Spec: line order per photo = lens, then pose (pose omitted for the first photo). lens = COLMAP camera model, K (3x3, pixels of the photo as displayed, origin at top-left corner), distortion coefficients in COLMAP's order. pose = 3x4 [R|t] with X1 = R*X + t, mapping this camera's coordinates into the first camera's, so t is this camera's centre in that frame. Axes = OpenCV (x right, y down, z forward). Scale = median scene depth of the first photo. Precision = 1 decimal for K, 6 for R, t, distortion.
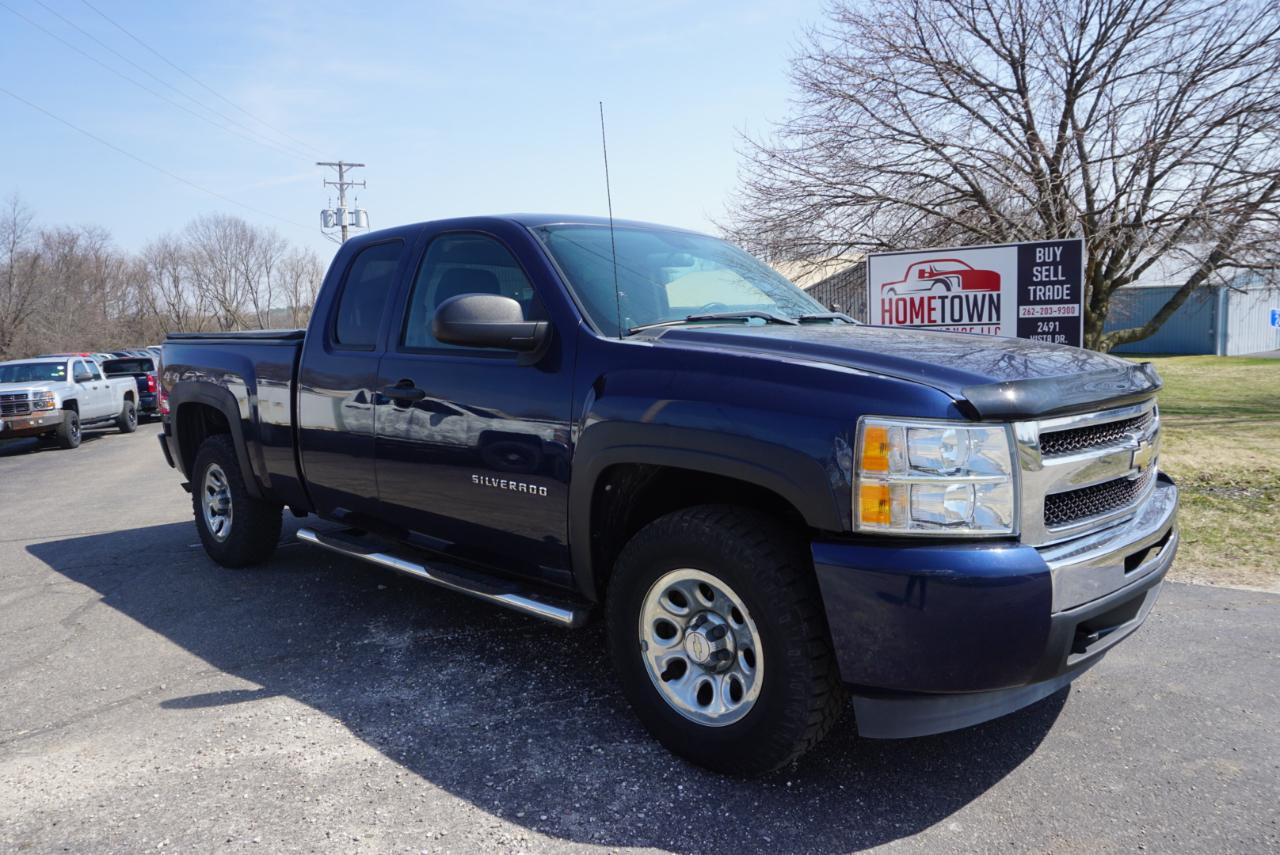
lens RADIAL K [[852.2, 0, 640.0], [0, 852.2, 427.5], [0, 0, 1]] dist [-0.051996, 0.046568]
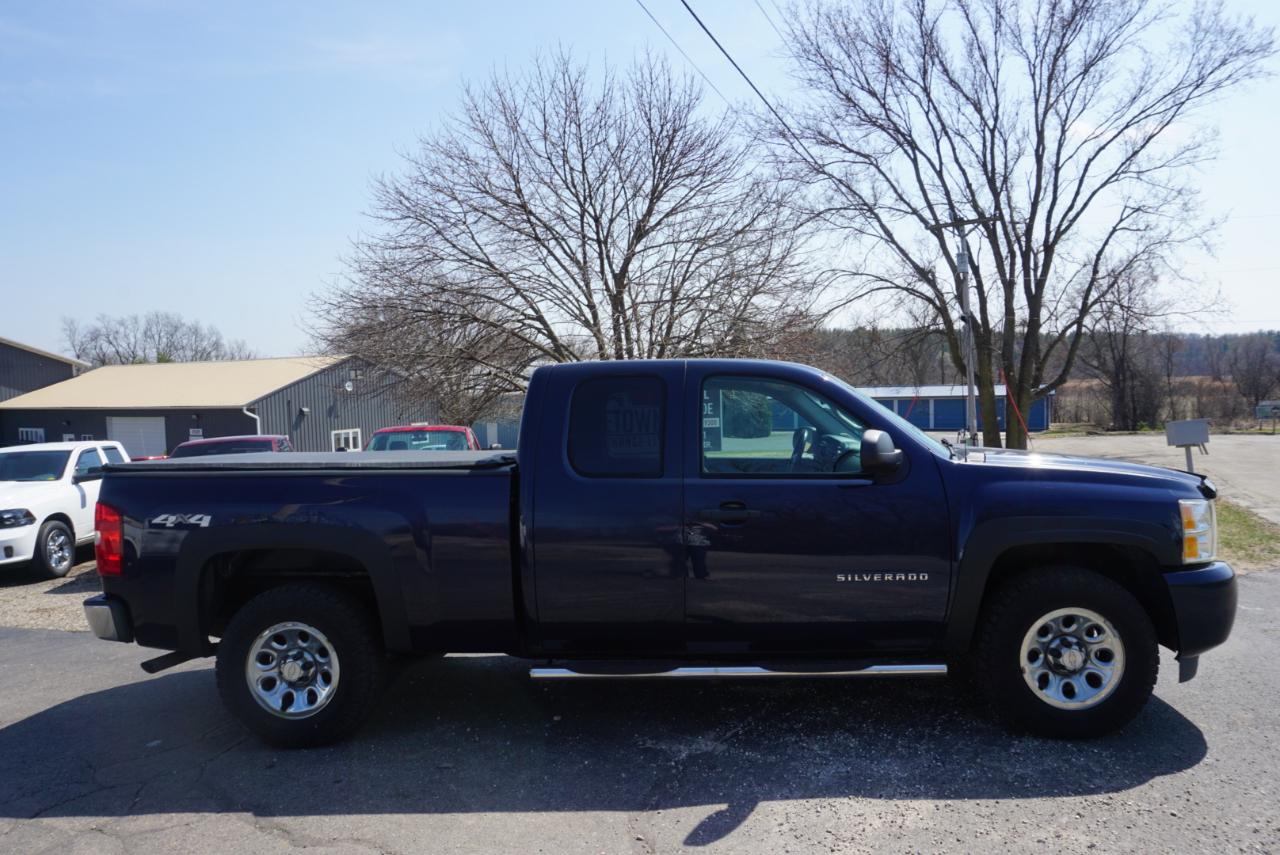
lens RADIAL K [[852.2, 0, 640.0], [0, 852.2, 427.5], [0, 0, 1]] dist [-0.051996, 0.046568]
pose [[0.770188, -0.006686, 0.637782, -0.398230], [0.081603, 0.992760, -0.088137, -0.023691], [-0.632576, 0.119927, 0.765157, 0.071185]]
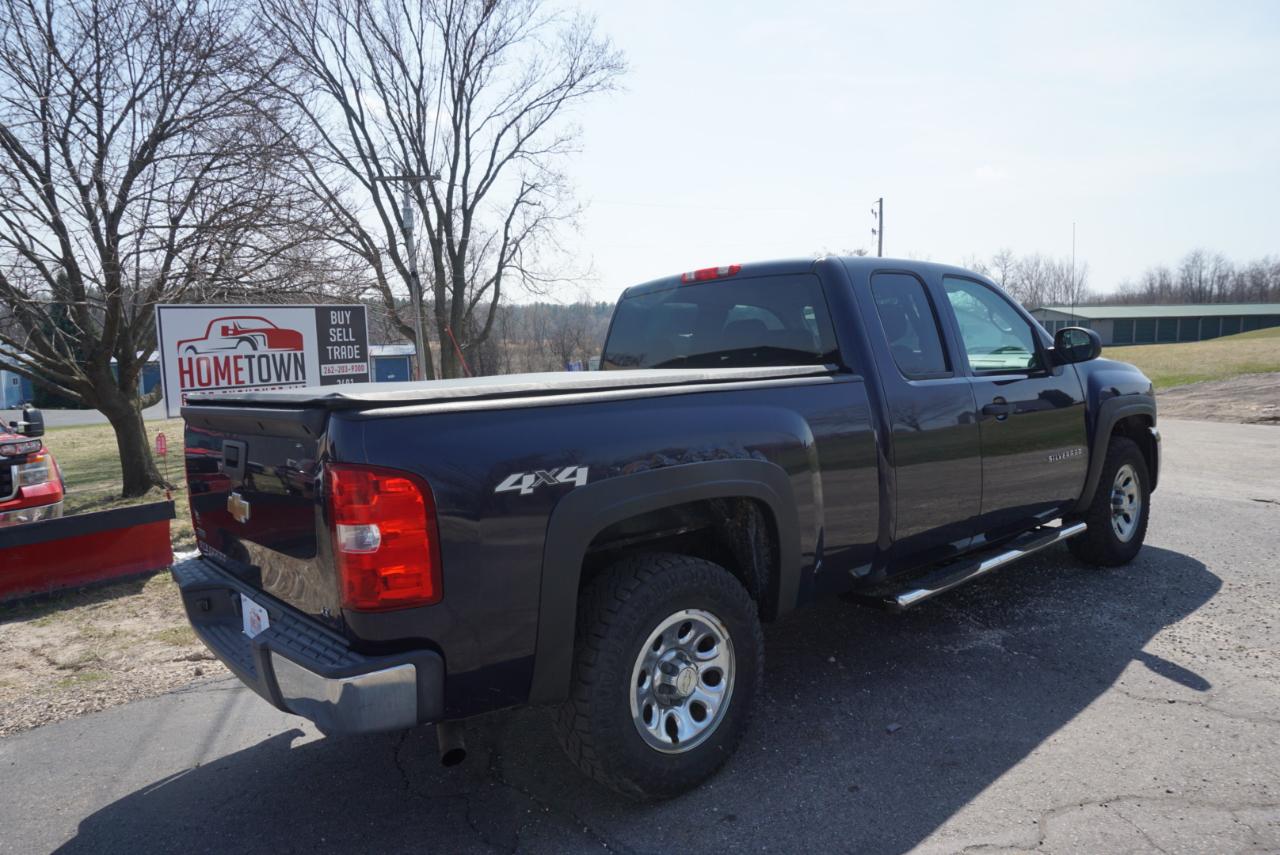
lens RADIAL K [[841.5, 0, 640.0], [0, 841.5, 427.5], [0, 0, 1]] dist [0.004517, -0.025226]
pose [[0.119171, -0.070632, 0.990358, -0.548084], [0.159443, 0.985882, 0.051127, -0.057344], [-0.979988, 0.151813, 0.128751, 0.489712]]
